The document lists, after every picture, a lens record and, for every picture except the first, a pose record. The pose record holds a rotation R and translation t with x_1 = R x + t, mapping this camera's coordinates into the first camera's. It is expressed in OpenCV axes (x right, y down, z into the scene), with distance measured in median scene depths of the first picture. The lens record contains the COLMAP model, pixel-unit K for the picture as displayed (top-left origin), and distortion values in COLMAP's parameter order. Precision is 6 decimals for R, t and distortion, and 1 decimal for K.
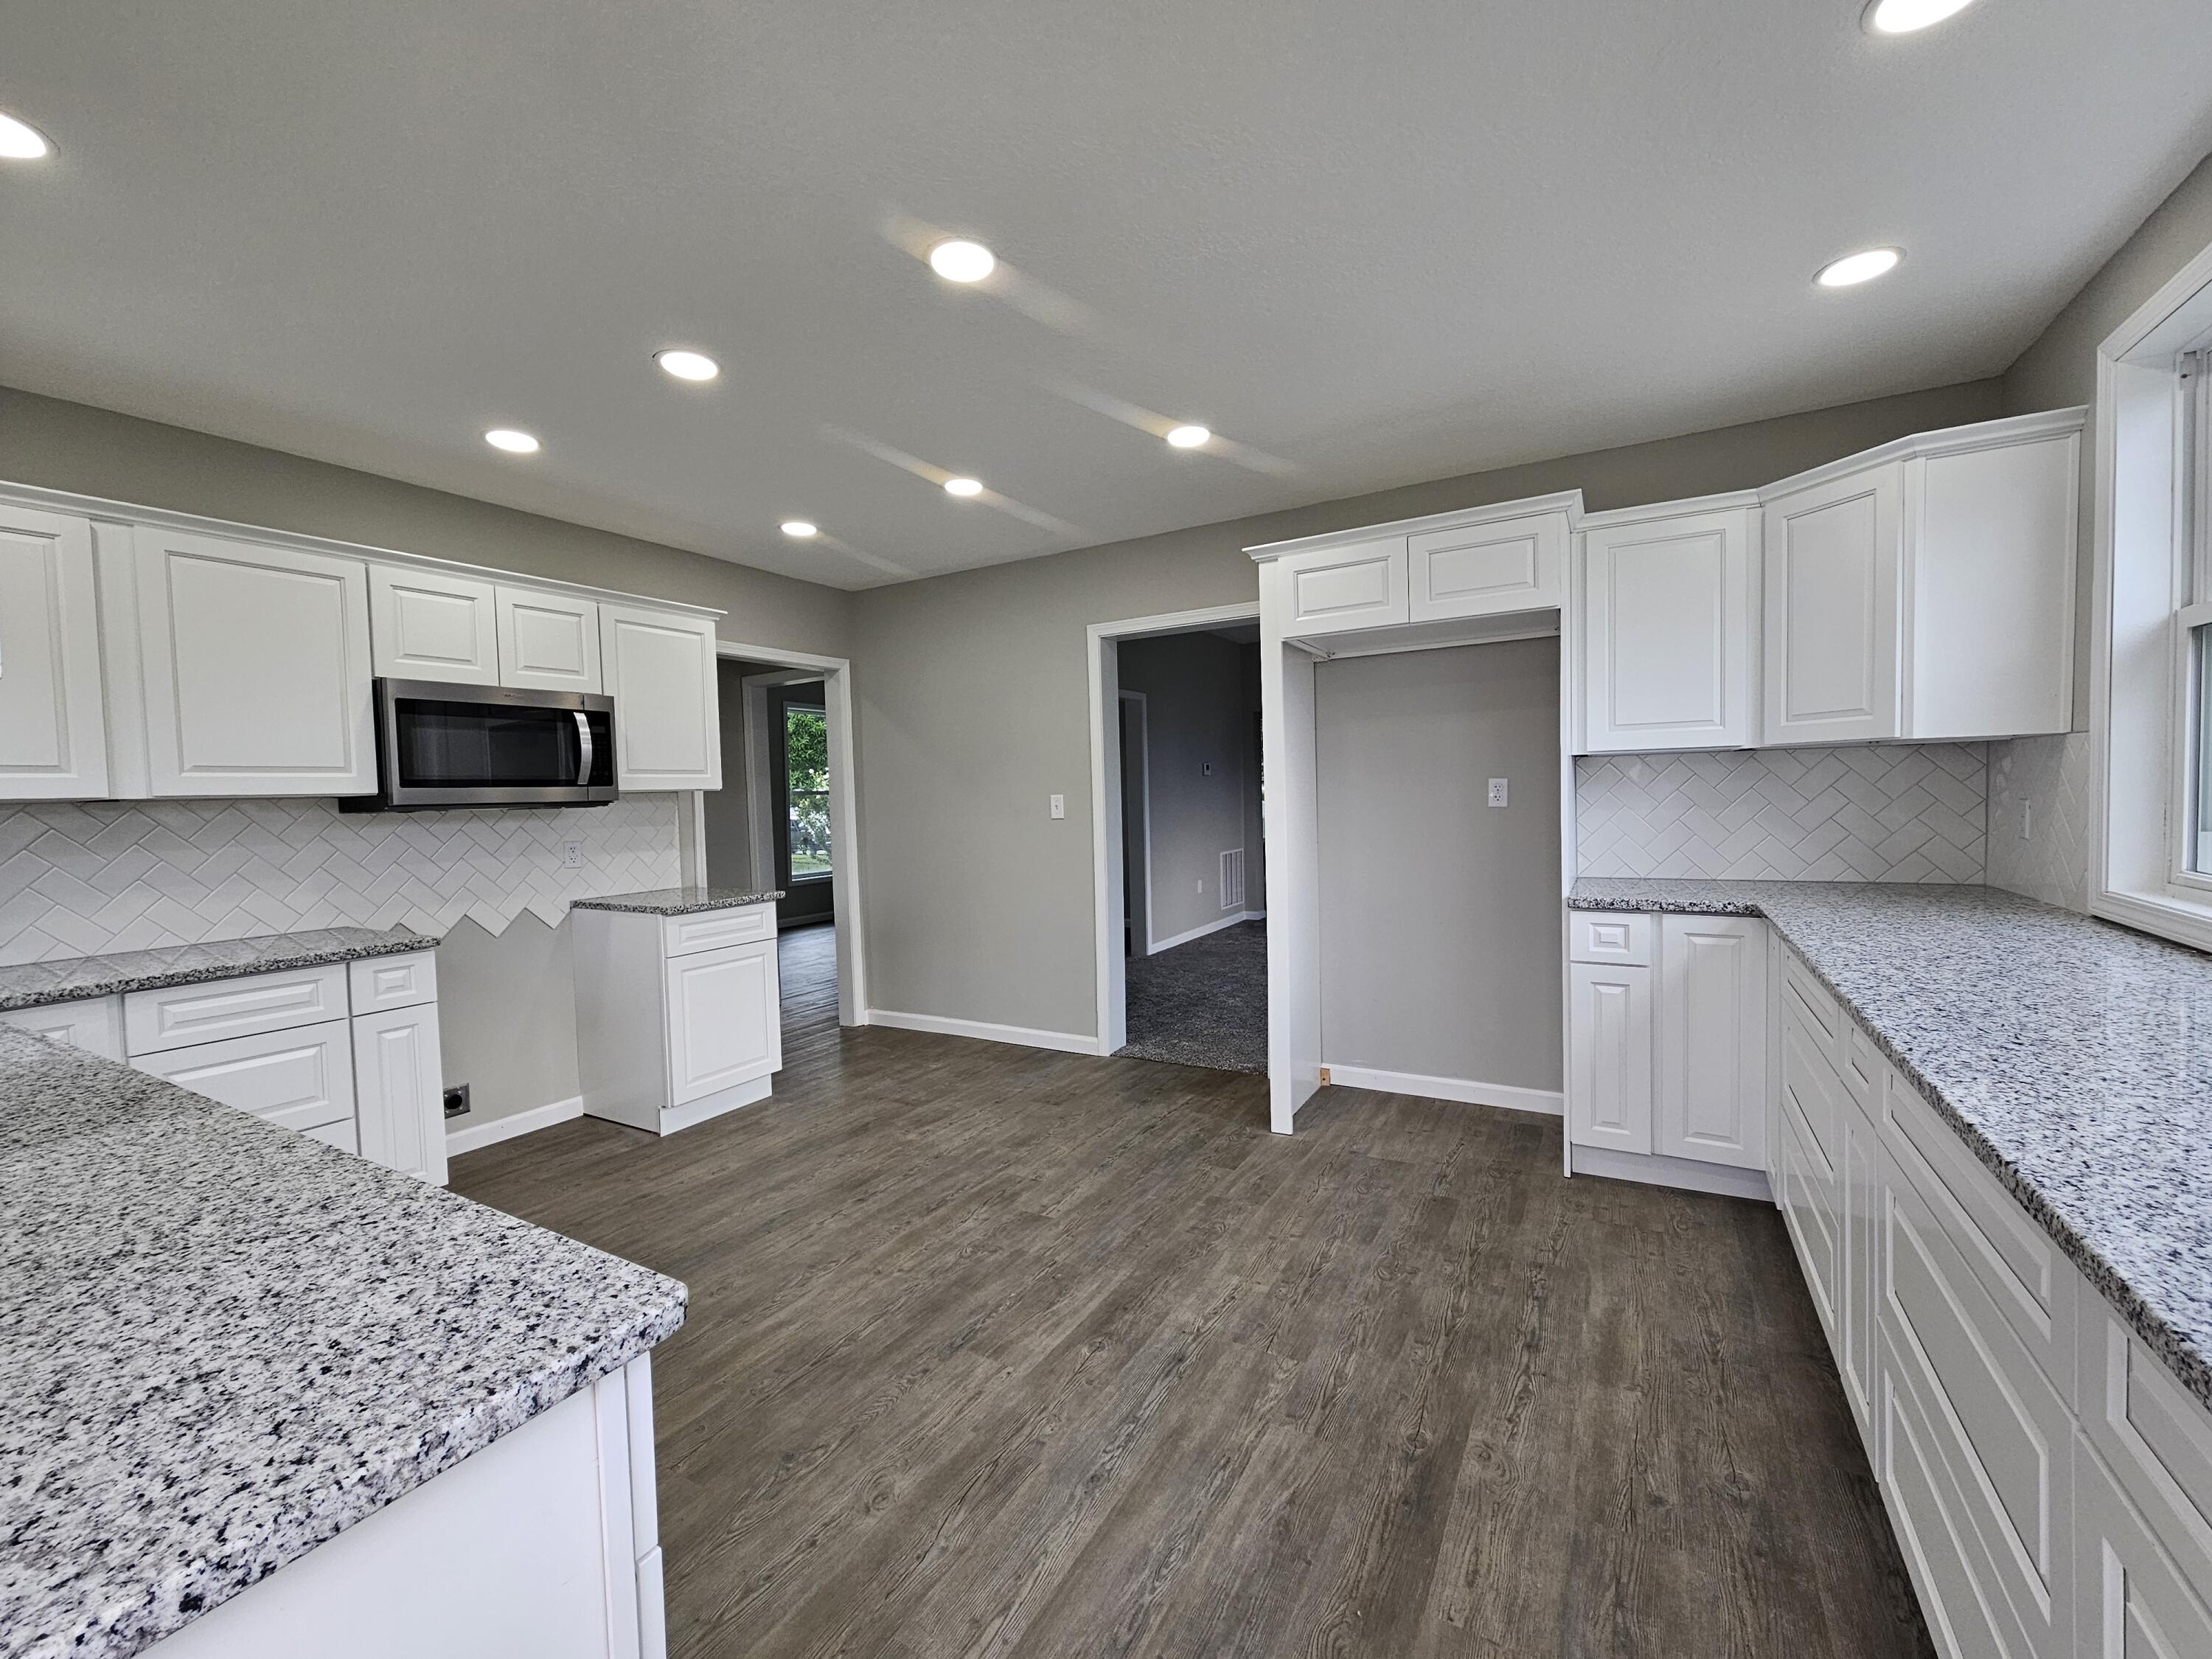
lens RADIAL K [[909.8, 0, 1102.4], [0, 909.8, 830.5], [0, 0, 1]] dist [0.001364, 0.000450]
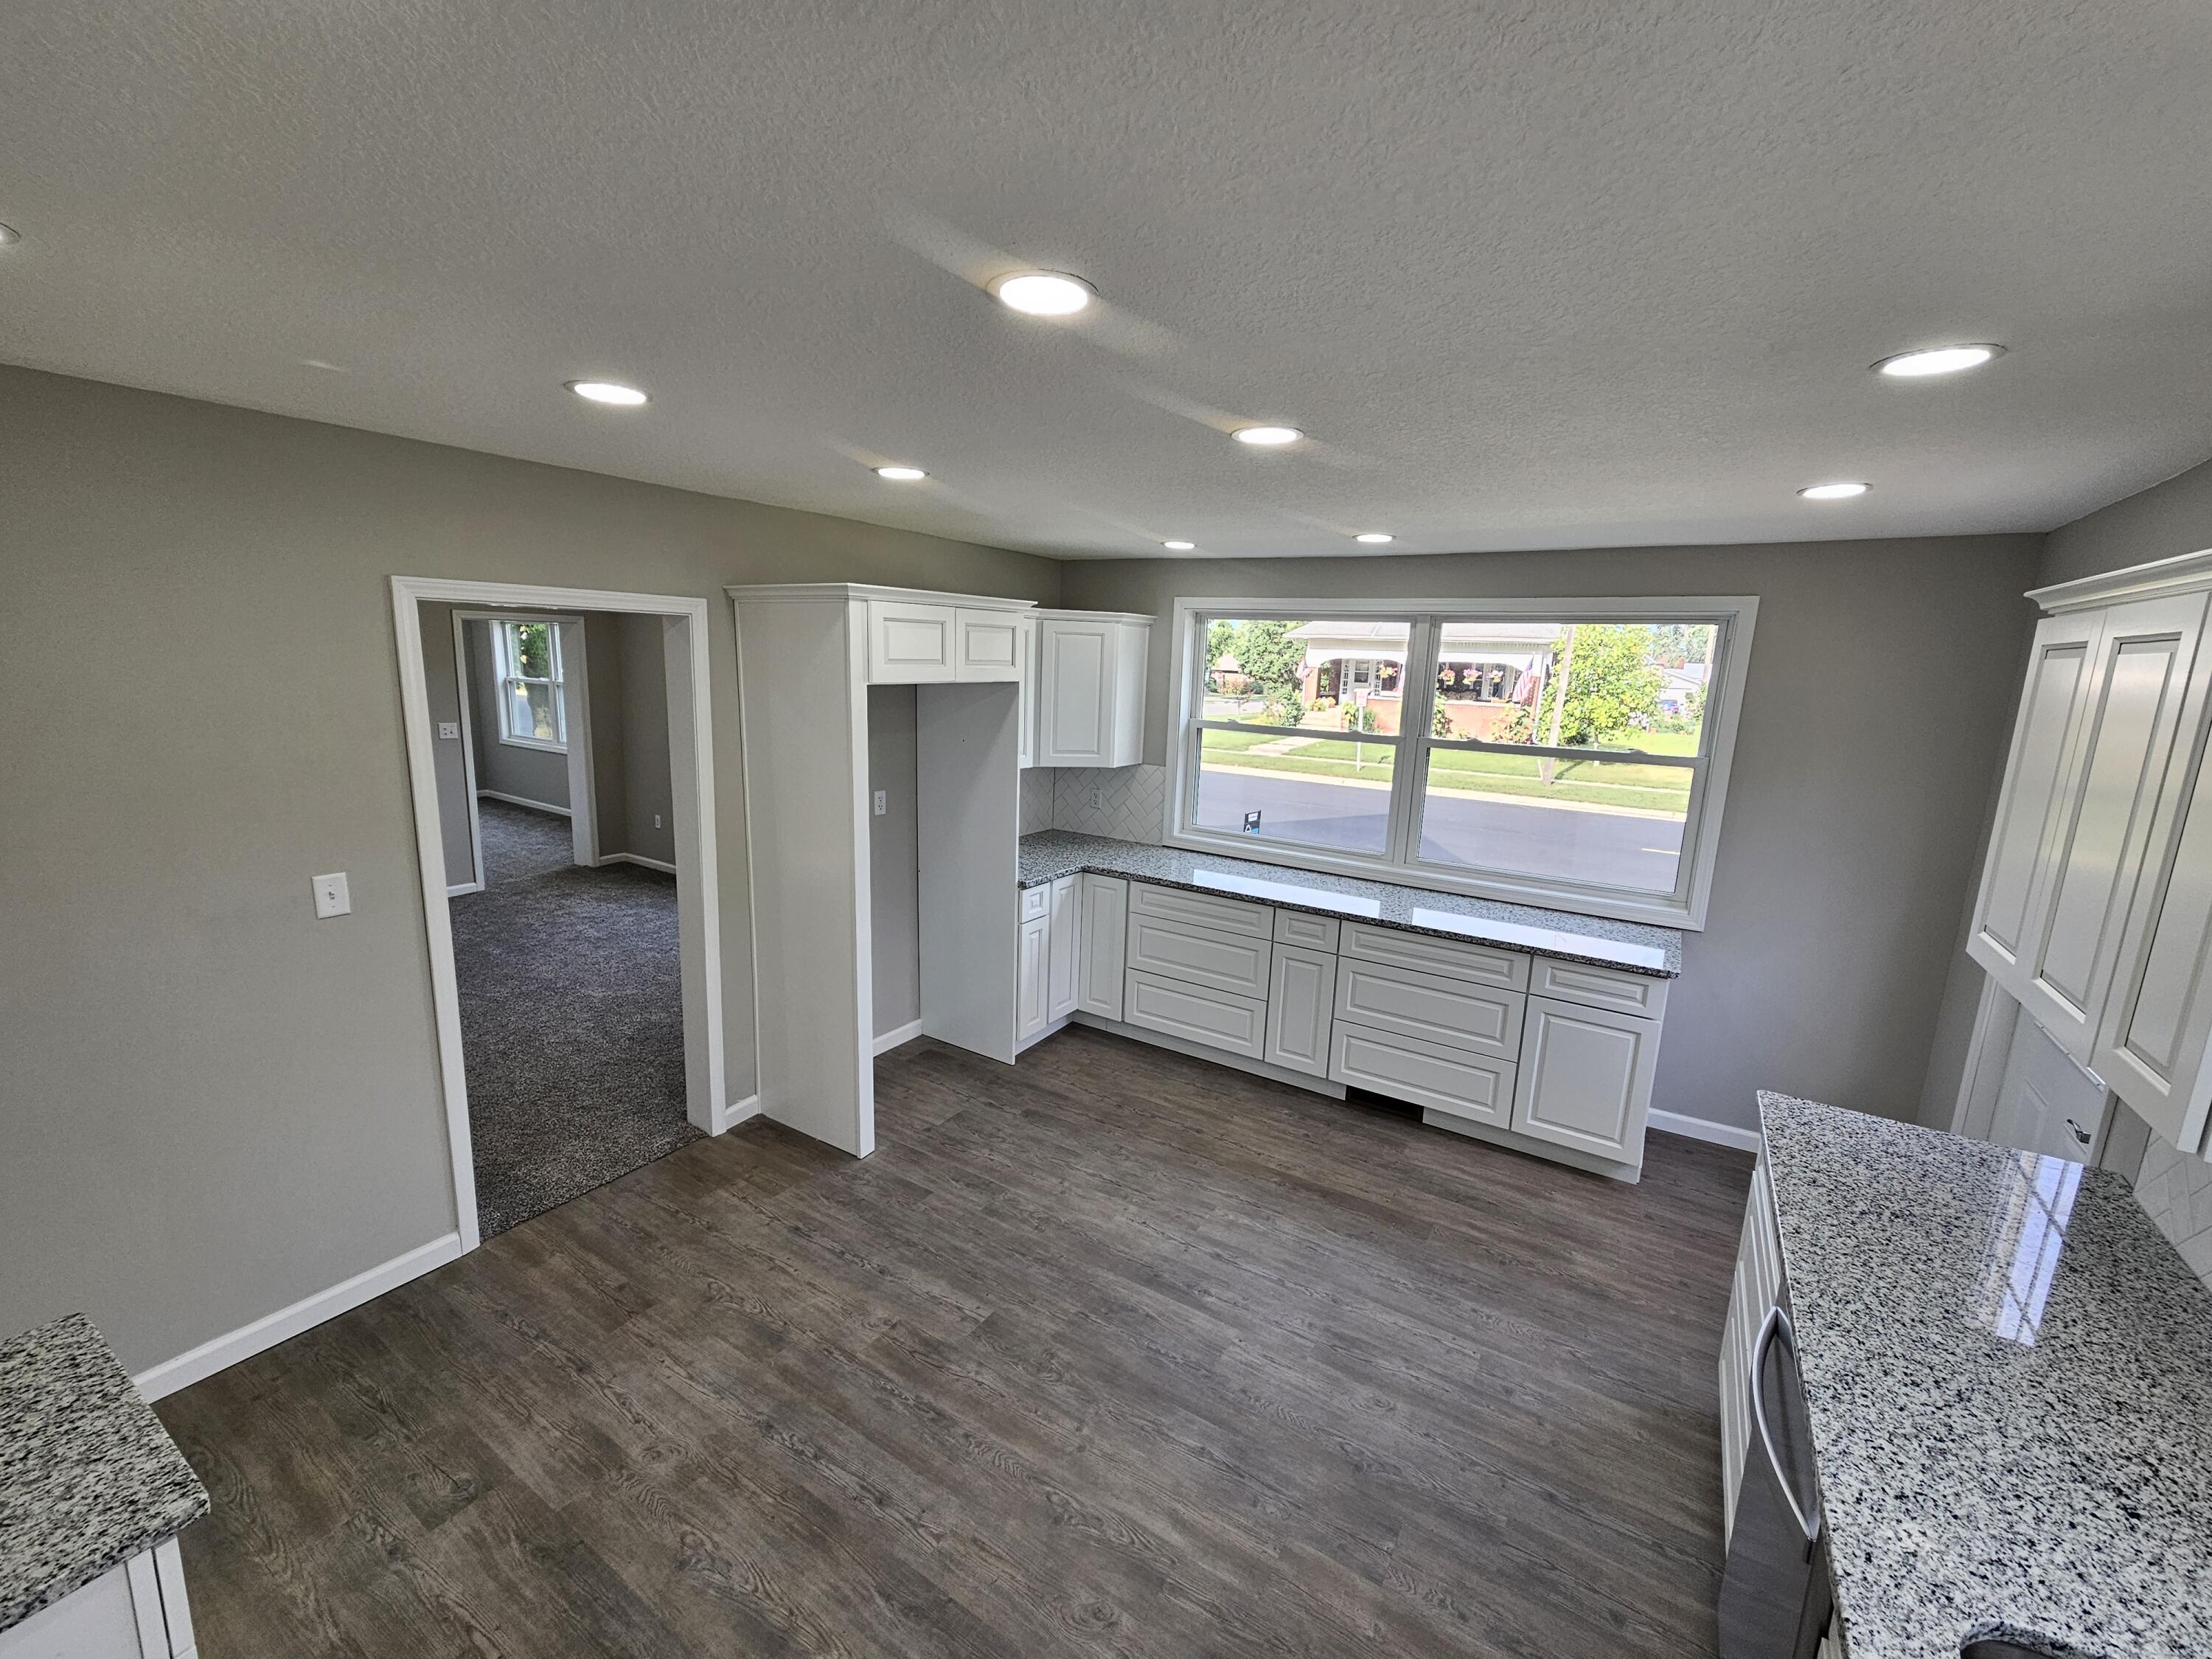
lens RADIAL K [[911.7, 0, 1102.0], [0, 911.7, 830.2], [0, 0, 1]] dist [0.001643, 0.001176]
pose [[0.031689, -0.159700, 0.986657, -0.886829], [0.002535, 0.987162, 0.159701, -0.234469], [-0.999495, -0.002560, 0.031687, 0.797626]]
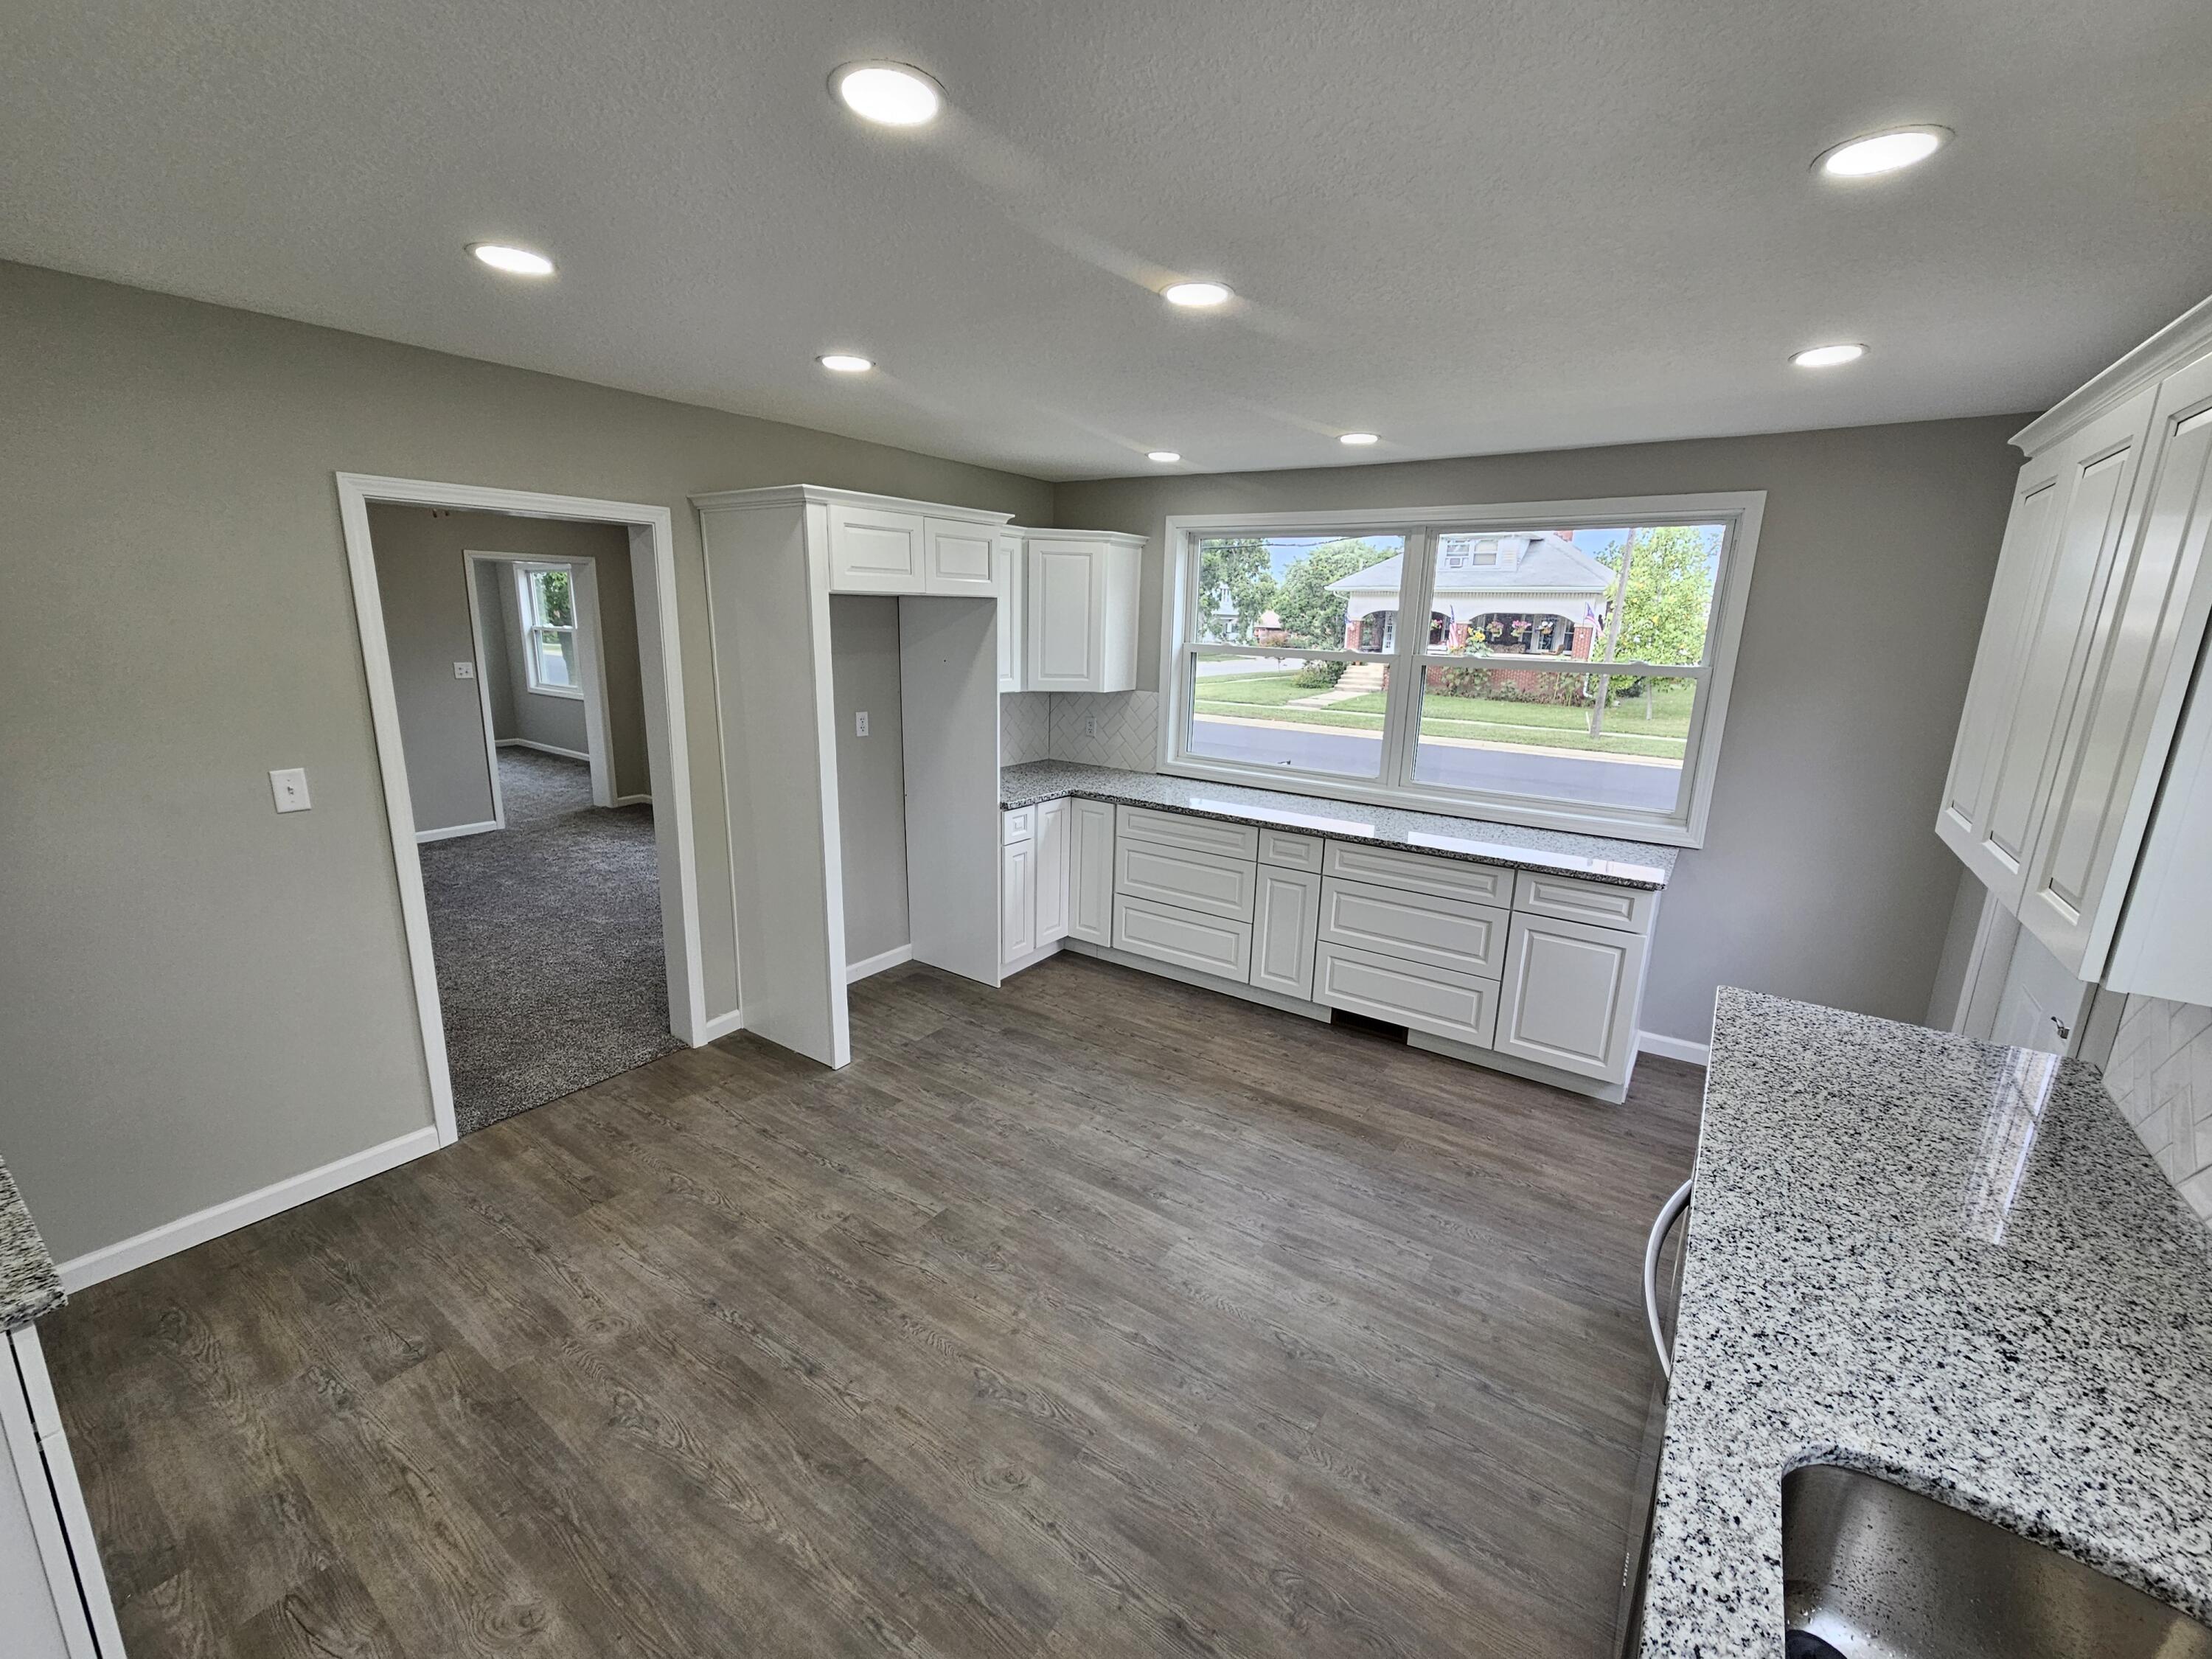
lens RADIAL K [[915.1, 0, 1106.0], [0, 915.1, 829.5], [0, 0, 1]] dist [0.002254, 0.000553]
pose [[0.074056, -0.199225, 0.977152, -0.881050], [0.012209, 0.979950, 0.198870, -0.167912], [-0.997179, -0.002797, 0.075004, 0.703478]]
